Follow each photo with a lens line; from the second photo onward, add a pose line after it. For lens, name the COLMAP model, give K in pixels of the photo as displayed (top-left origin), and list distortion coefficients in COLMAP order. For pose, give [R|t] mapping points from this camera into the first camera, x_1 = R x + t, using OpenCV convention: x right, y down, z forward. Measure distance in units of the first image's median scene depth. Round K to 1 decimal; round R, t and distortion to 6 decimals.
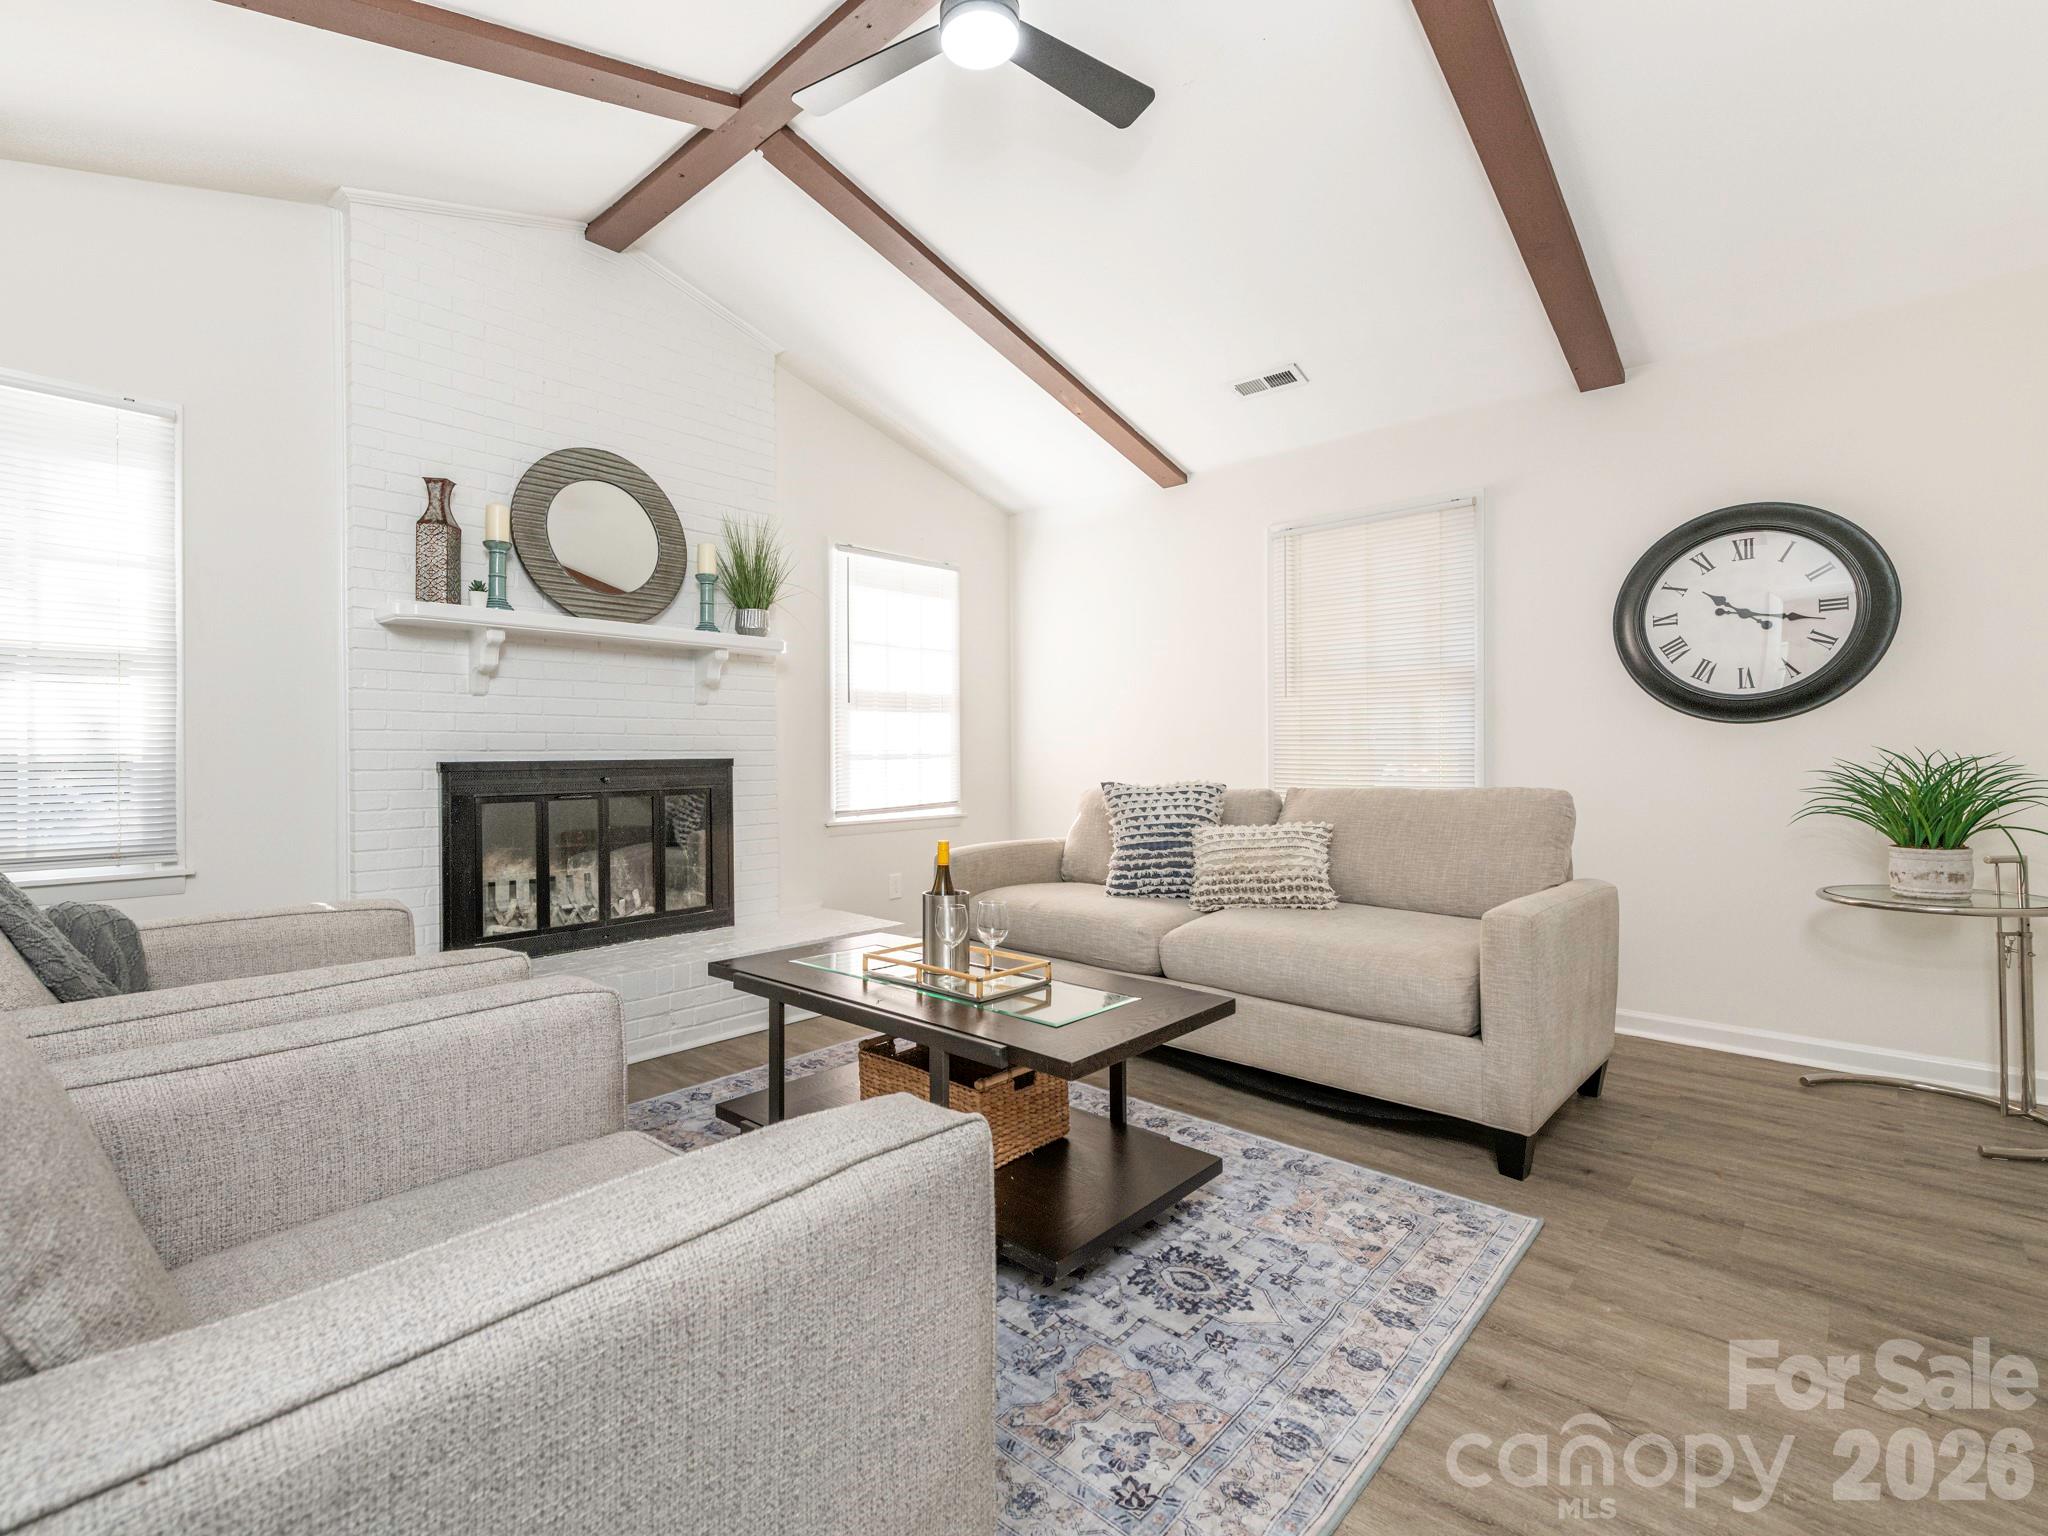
lens RADIAL K [[932.1, 0, 954.6], [0, 932.1, 745.8], [0, 0, 1]] dist [0.008417, -0.000059]
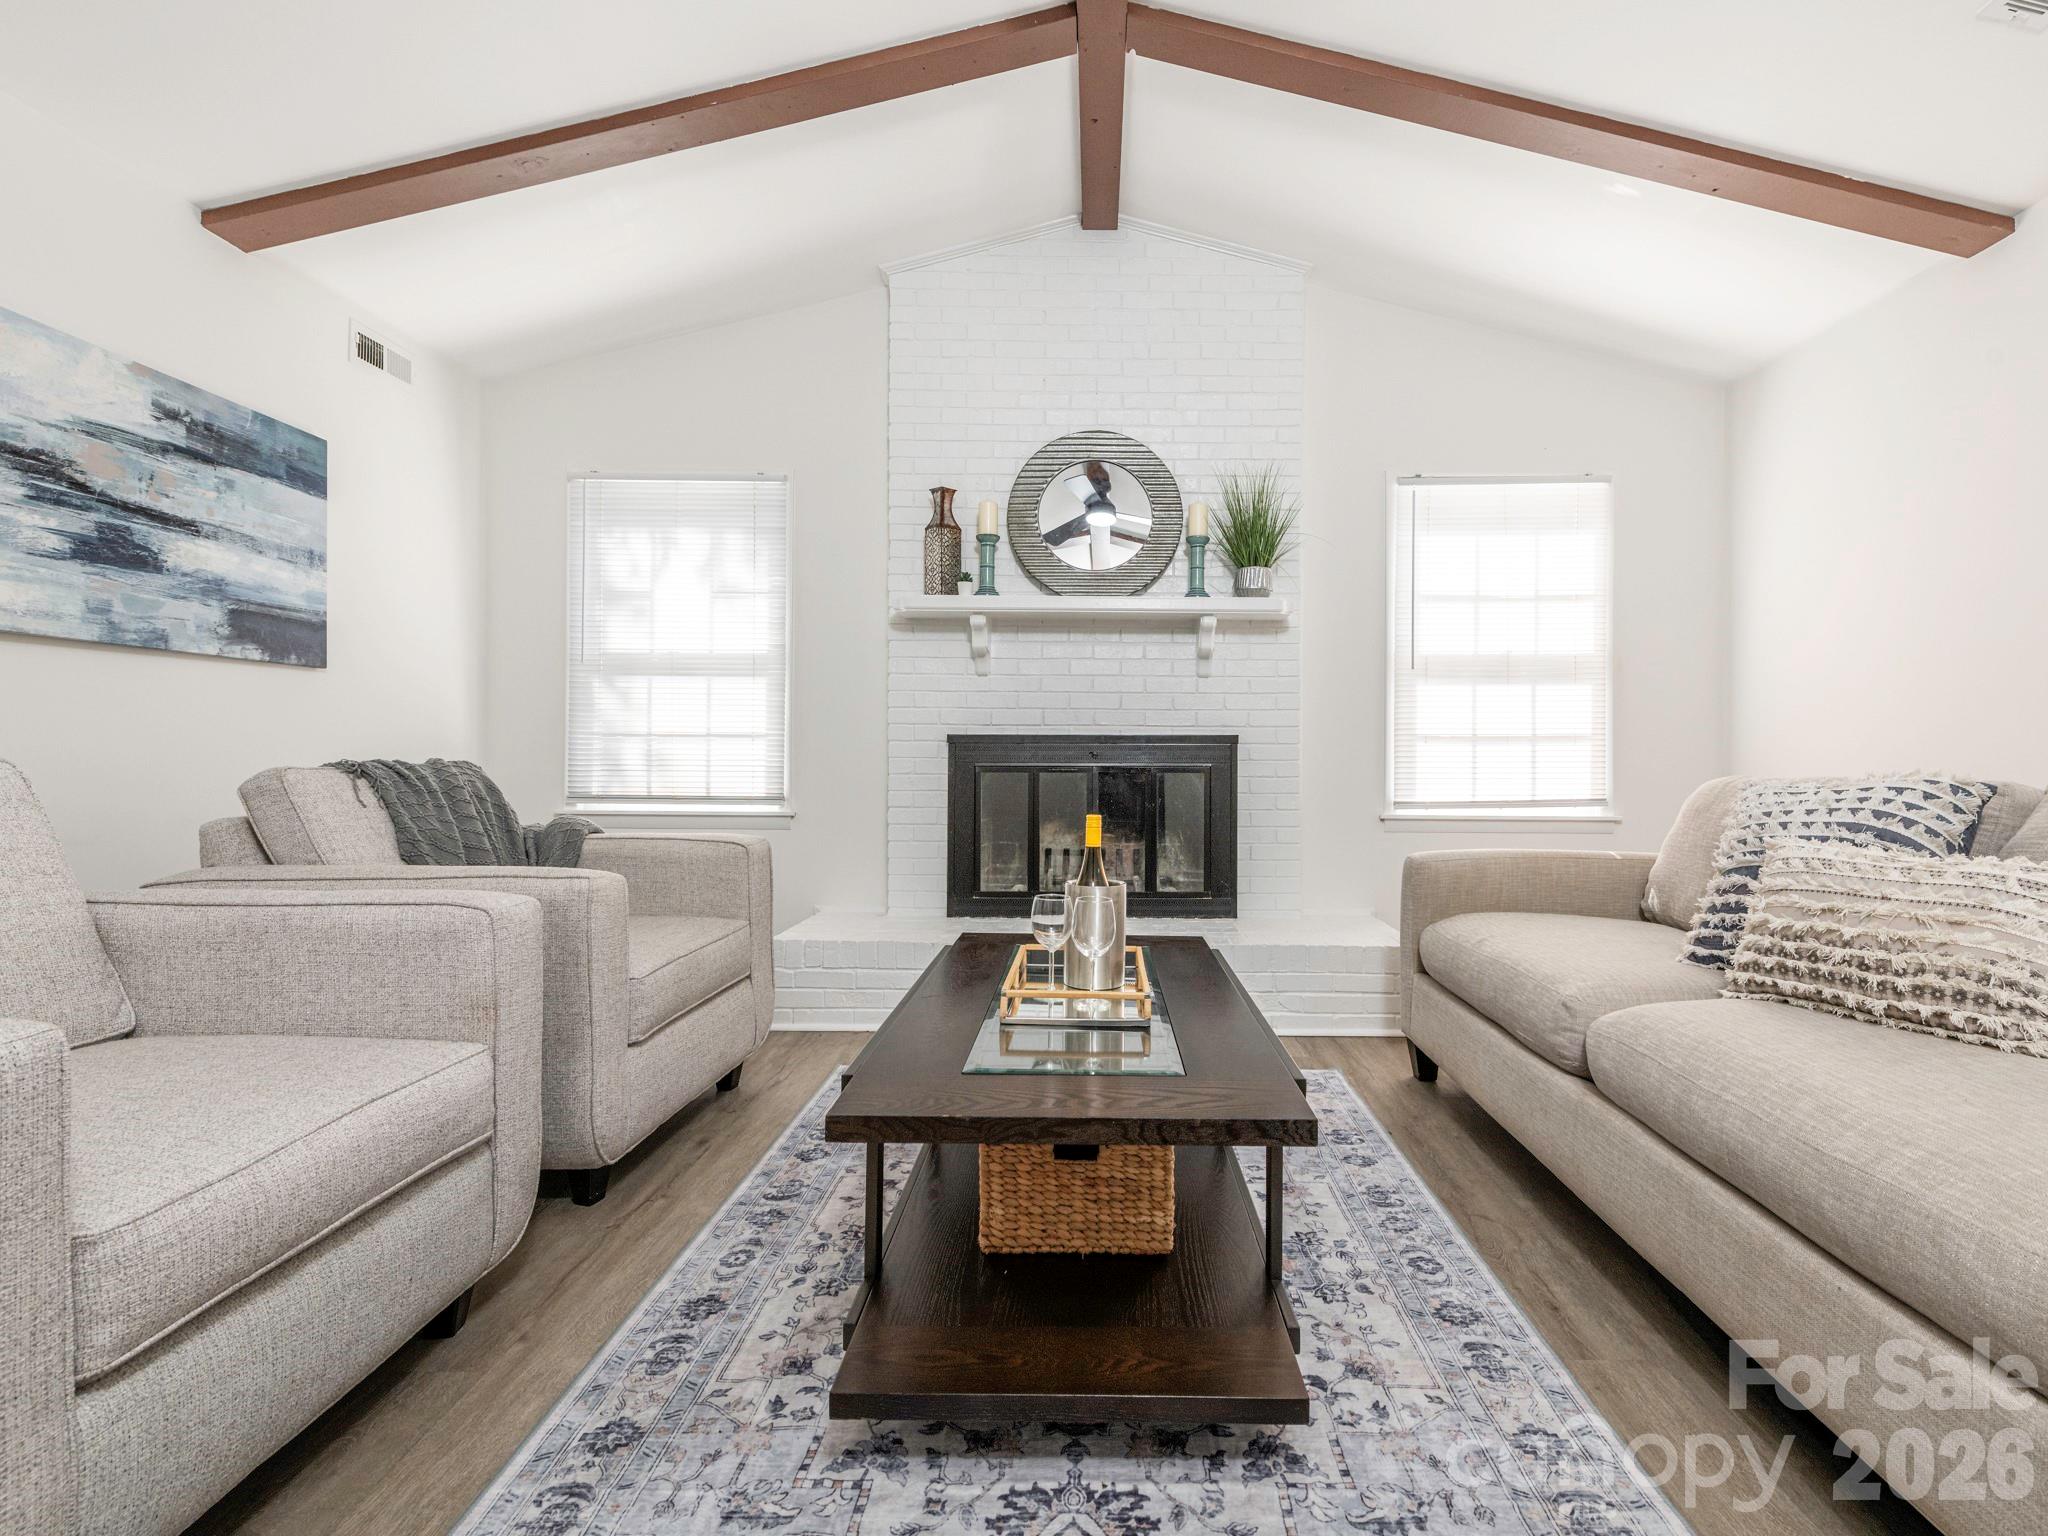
lens RADIAL K [[919.0, 0, 1096.3], [0, 919.0, 753.3], [0, 0, 1]] dist [0.019831, -0.007560]
pose [[0.696945, 0.008473, -0.717074, 0.383767], [-0.004423, 0.999962, 0.007518, 0.030880], [0.717111, -0.002068, 0.696956, 0.335005]]
